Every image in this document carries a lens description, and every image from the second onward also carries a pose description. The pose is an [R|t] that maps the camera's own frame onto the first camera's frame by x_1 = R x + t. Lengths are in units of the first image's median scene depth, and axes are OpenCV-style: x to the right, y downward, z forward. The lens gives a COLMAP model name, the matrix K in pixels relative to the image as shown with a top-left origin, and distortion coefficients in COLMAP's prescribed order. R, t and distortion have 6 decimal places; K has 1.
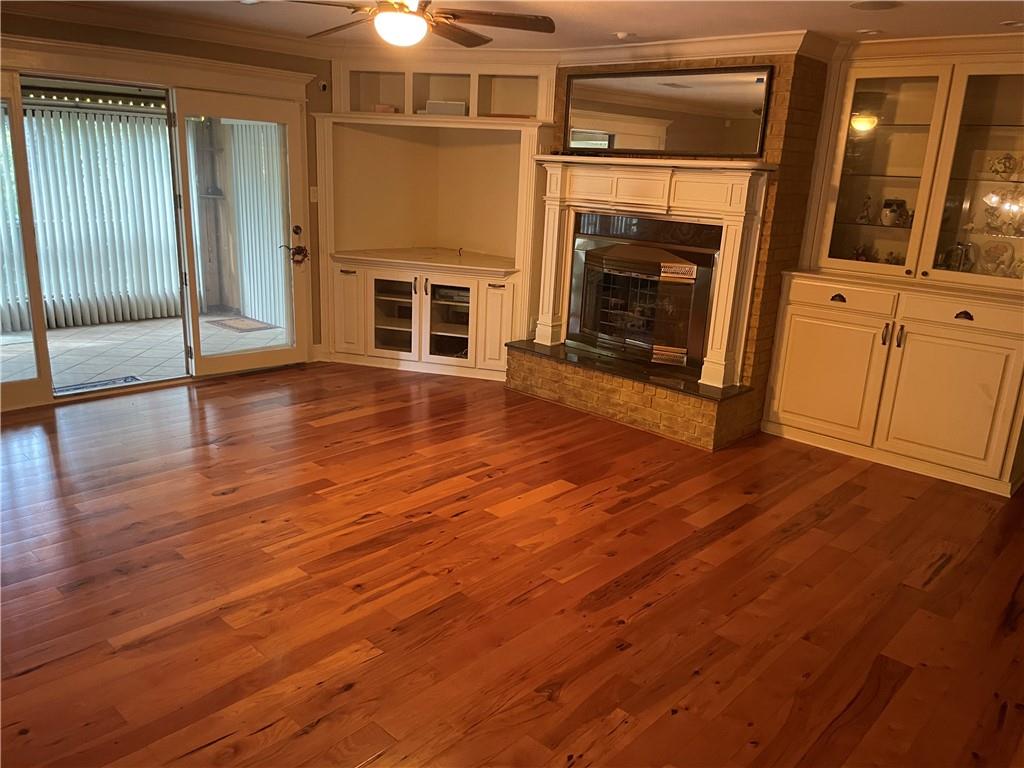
lens RADIAL K [[794.9, 0, 512.0], [0, 794.9, 384.0], [0, 0, 1]] dist [0.124618, -0.145822]
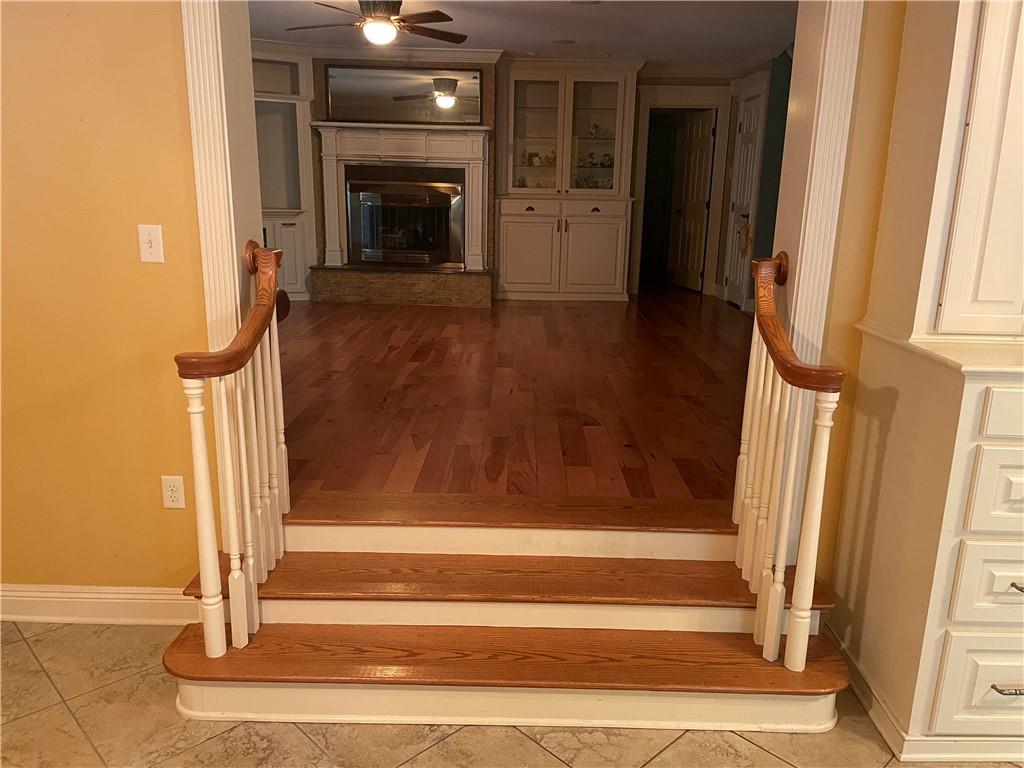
lens RADIAL K [[794.9, 0, 512.0], [0, 794.9, 384.0], [0, 0, 1]] dist [0.124618, -0.145822]
pose [[0.748933, -0.191618, 0.634336, -0.672739], [0.190765, 0.979098, 0.070534, 0.114183], [-0.634593, 0.068184, 0.769833, -0.226903]]
